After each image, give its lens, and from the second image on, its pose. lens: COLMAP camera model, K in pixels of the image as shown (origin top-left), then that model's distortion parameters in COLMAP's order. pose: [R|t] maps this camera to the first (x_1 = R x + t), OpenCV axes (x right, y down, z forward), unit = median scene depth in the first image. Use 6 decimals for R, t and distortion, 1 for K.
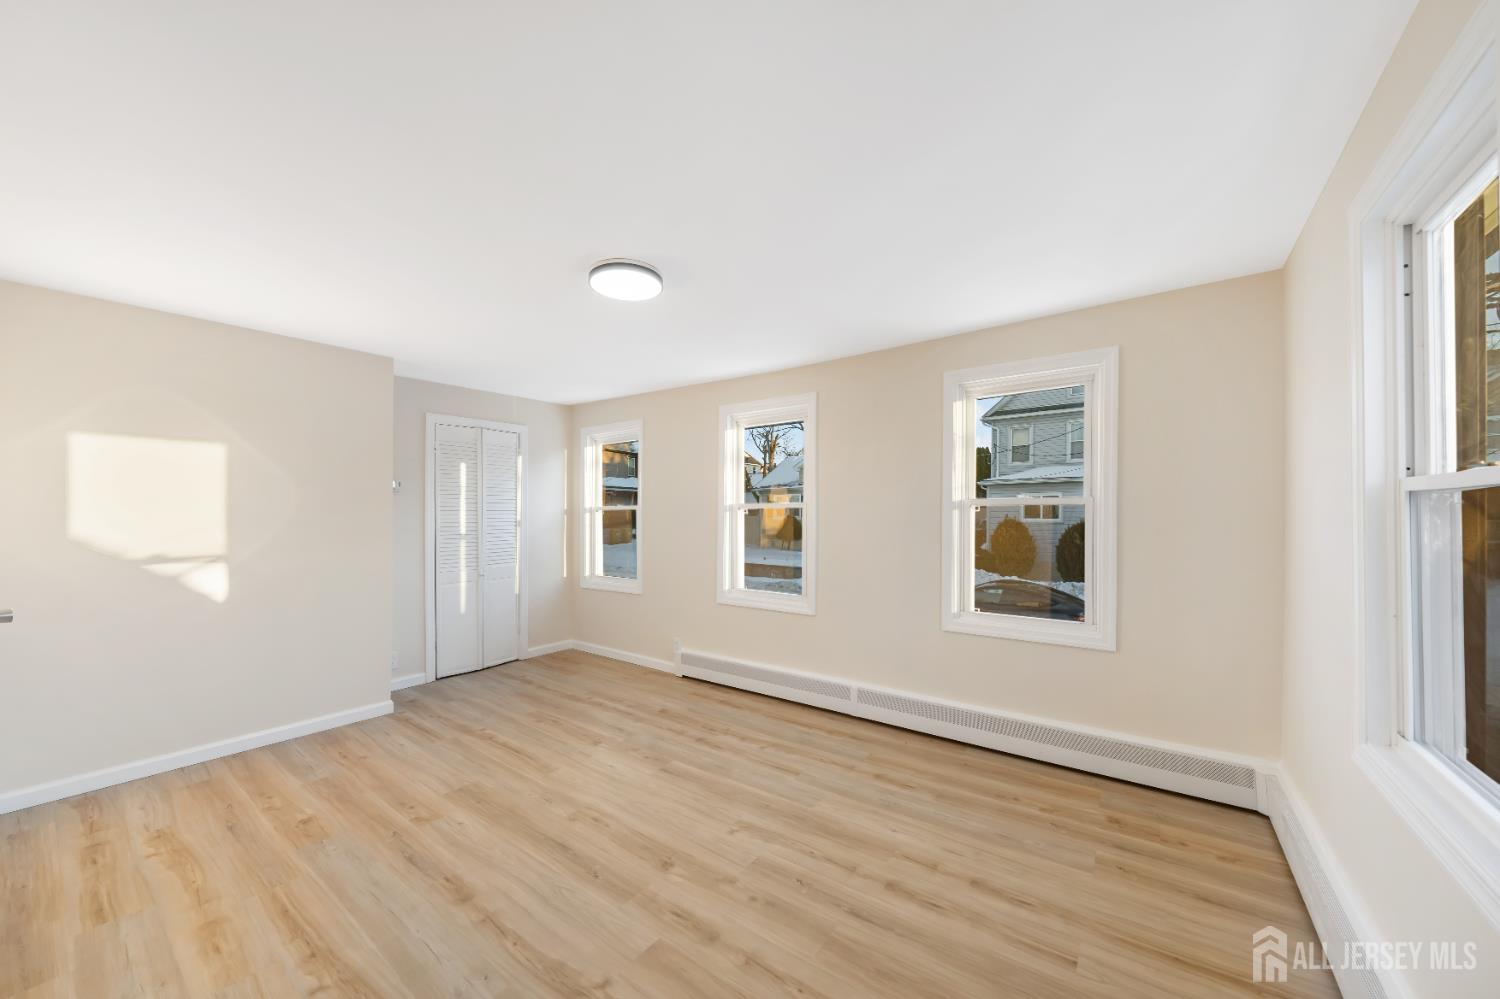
lens RADIAL K [[523.5, 0, 742.8], [0, 523.5, 506.4], [0, 0, 1]] dist [-0.005524, -0.000044]
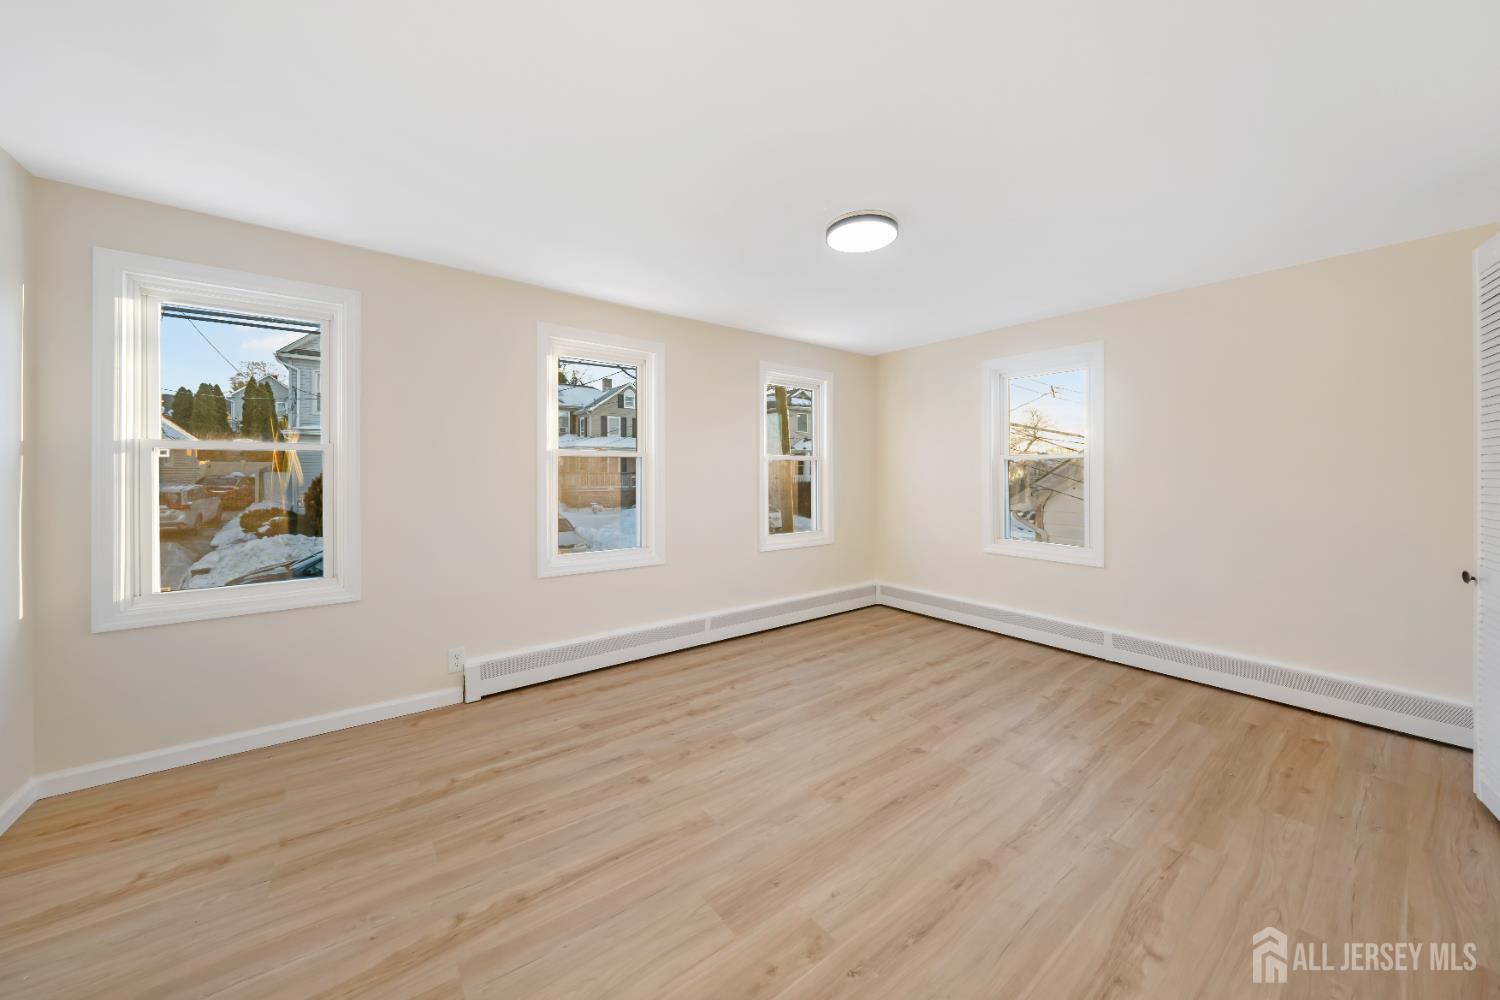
lens RADIAL K [[523.5, 0, 715.2], [0, 523.5, 472.3], [0, 0, 1]] dist [-0.005524, -0.000044]
pose [[0.313428, 0.000692, 0.949612, -0.984626], [-0.017797, 0.999828, 0.005145, 0.031566], [-0.949445, -0.018513, 0.313387, 0.739611]]
